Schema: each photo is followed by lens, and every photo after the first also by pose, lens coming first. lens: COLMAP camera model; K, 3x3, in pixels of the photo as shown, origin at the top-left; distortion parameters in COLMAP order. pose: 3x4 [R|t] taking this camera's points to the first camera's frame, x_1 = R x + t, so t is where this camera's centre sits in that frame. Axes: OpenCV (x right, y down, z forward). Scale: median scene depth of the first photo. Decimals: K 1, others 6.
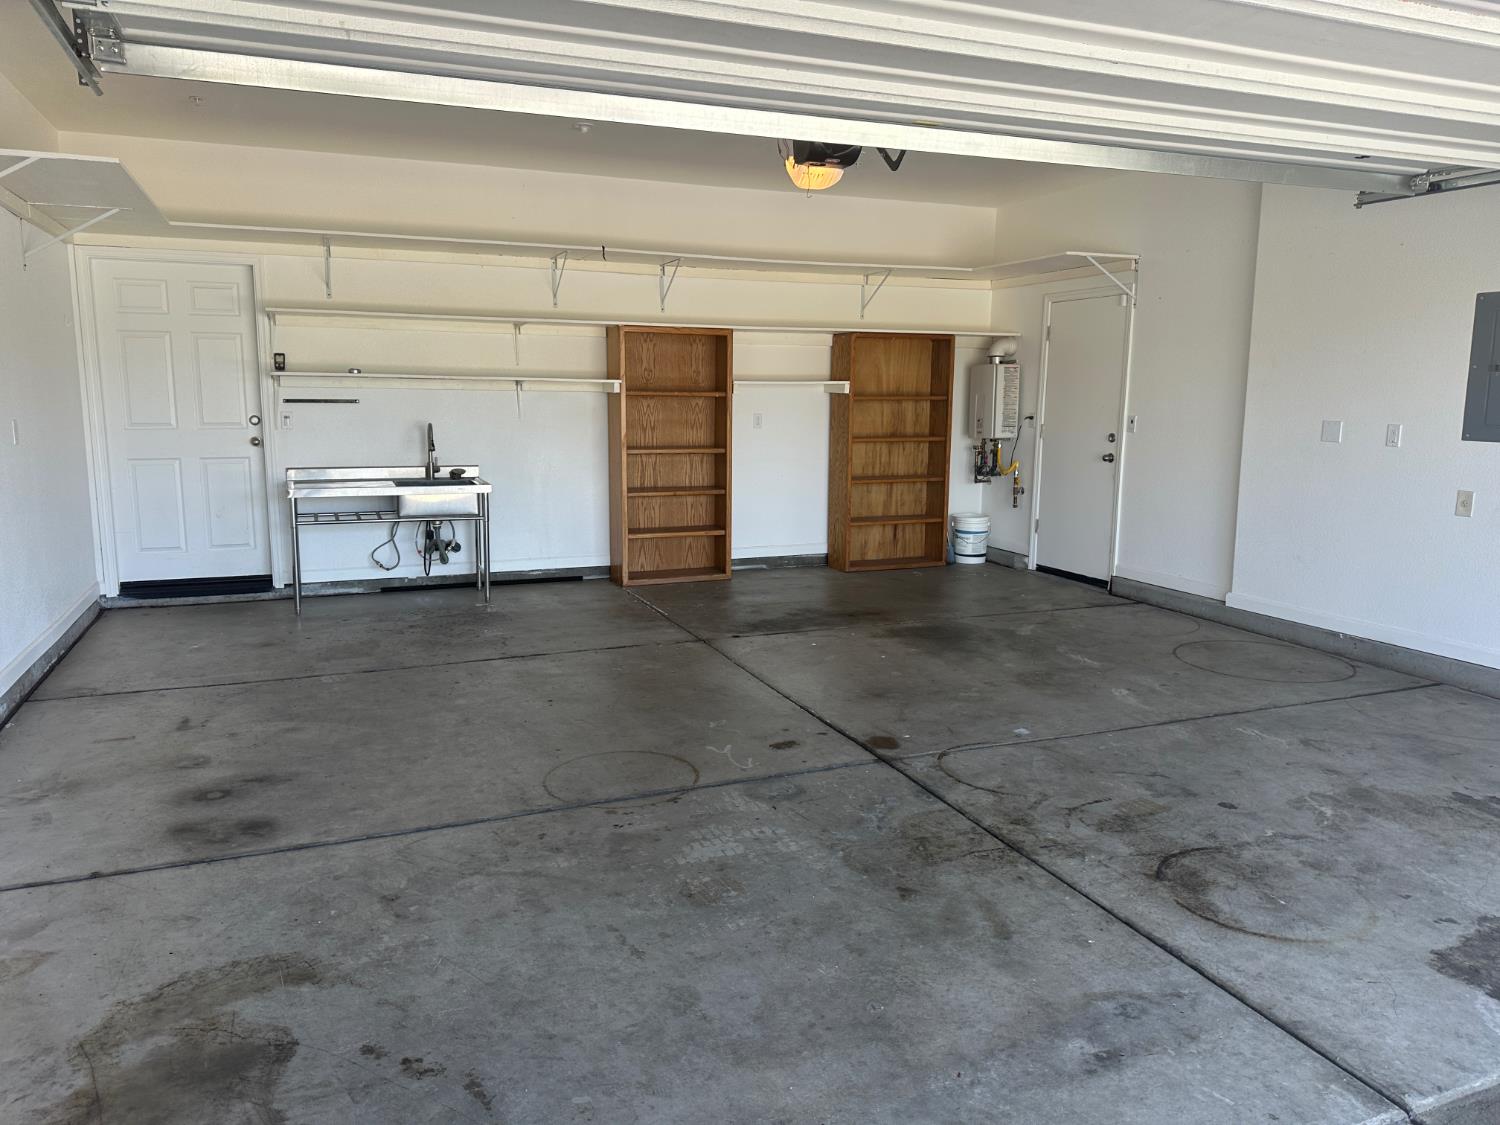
lens RADIAL K [[1058.6, 0, 760.4], [0, 1058.6, 567.8], [0, 0, 1]] dist [0.055951, -0.031344]
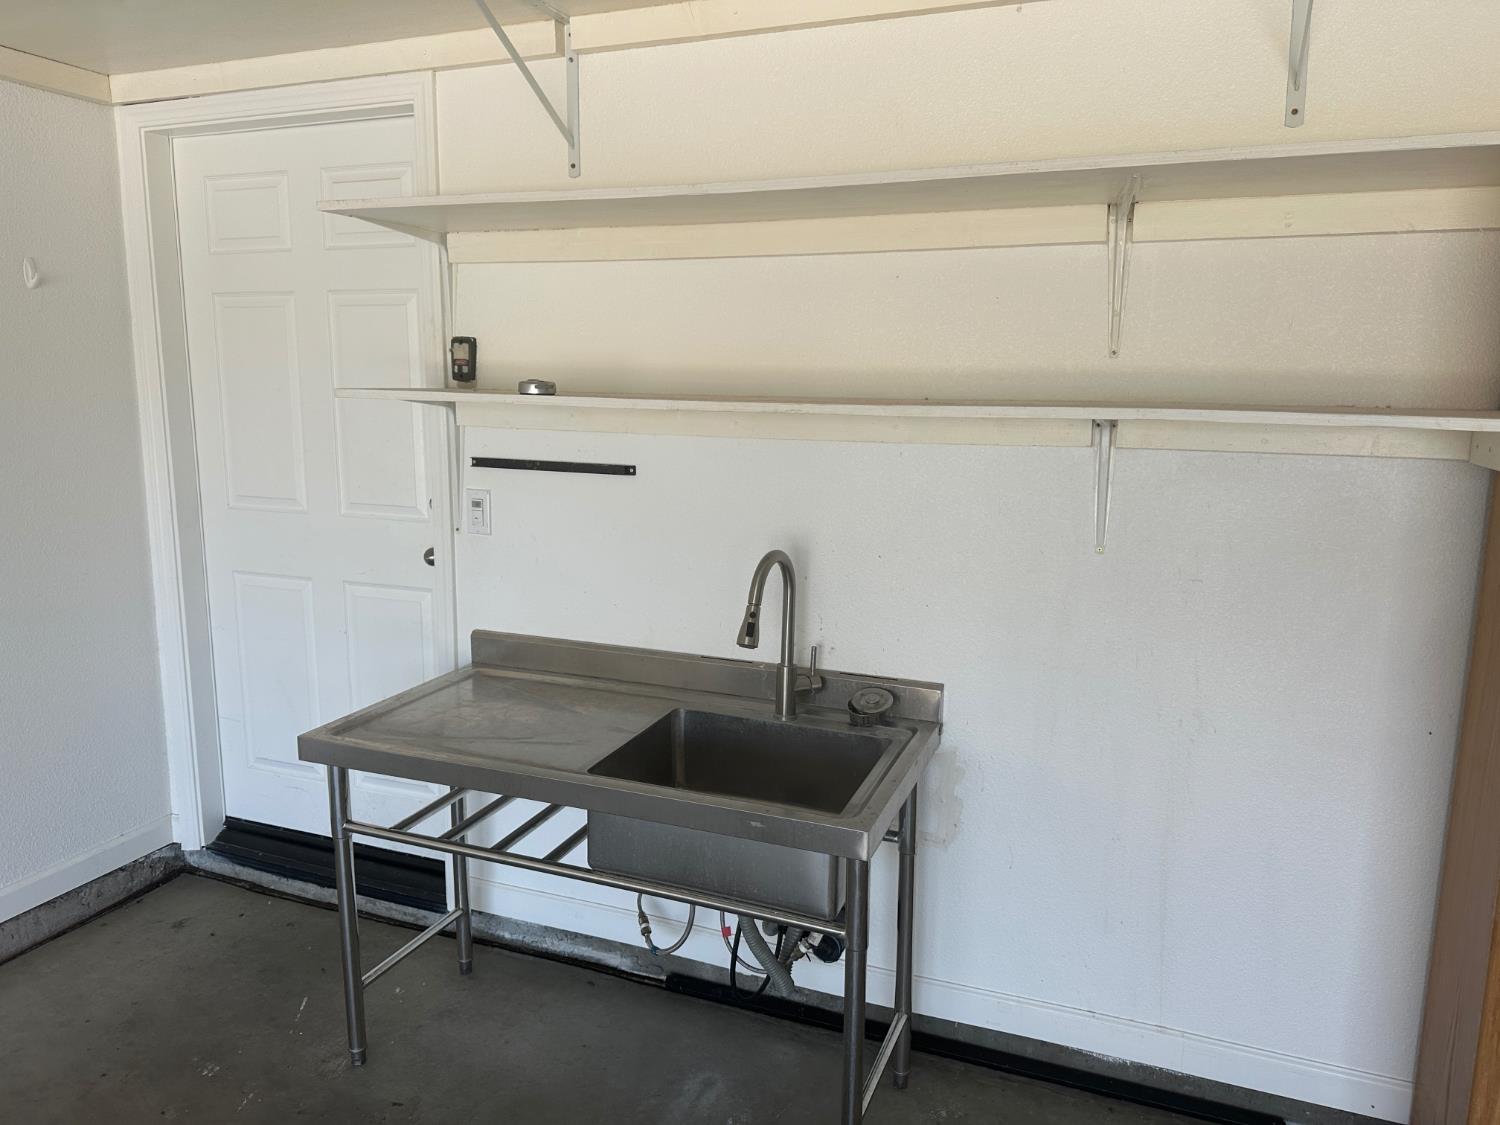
lens RADIAL K [[1058.6, 0, 760.4], [0, 1058.6, 567.8], [0, 0, 1]] dist [0.055951, -0.031344]
pose [[0.710072, 0.129685, -0.692083, -0.099446], [-0.115545, 0.991030, 0.067155, -0.155968], [0.694584, 0.032282, 0.718687, 0.798270]]
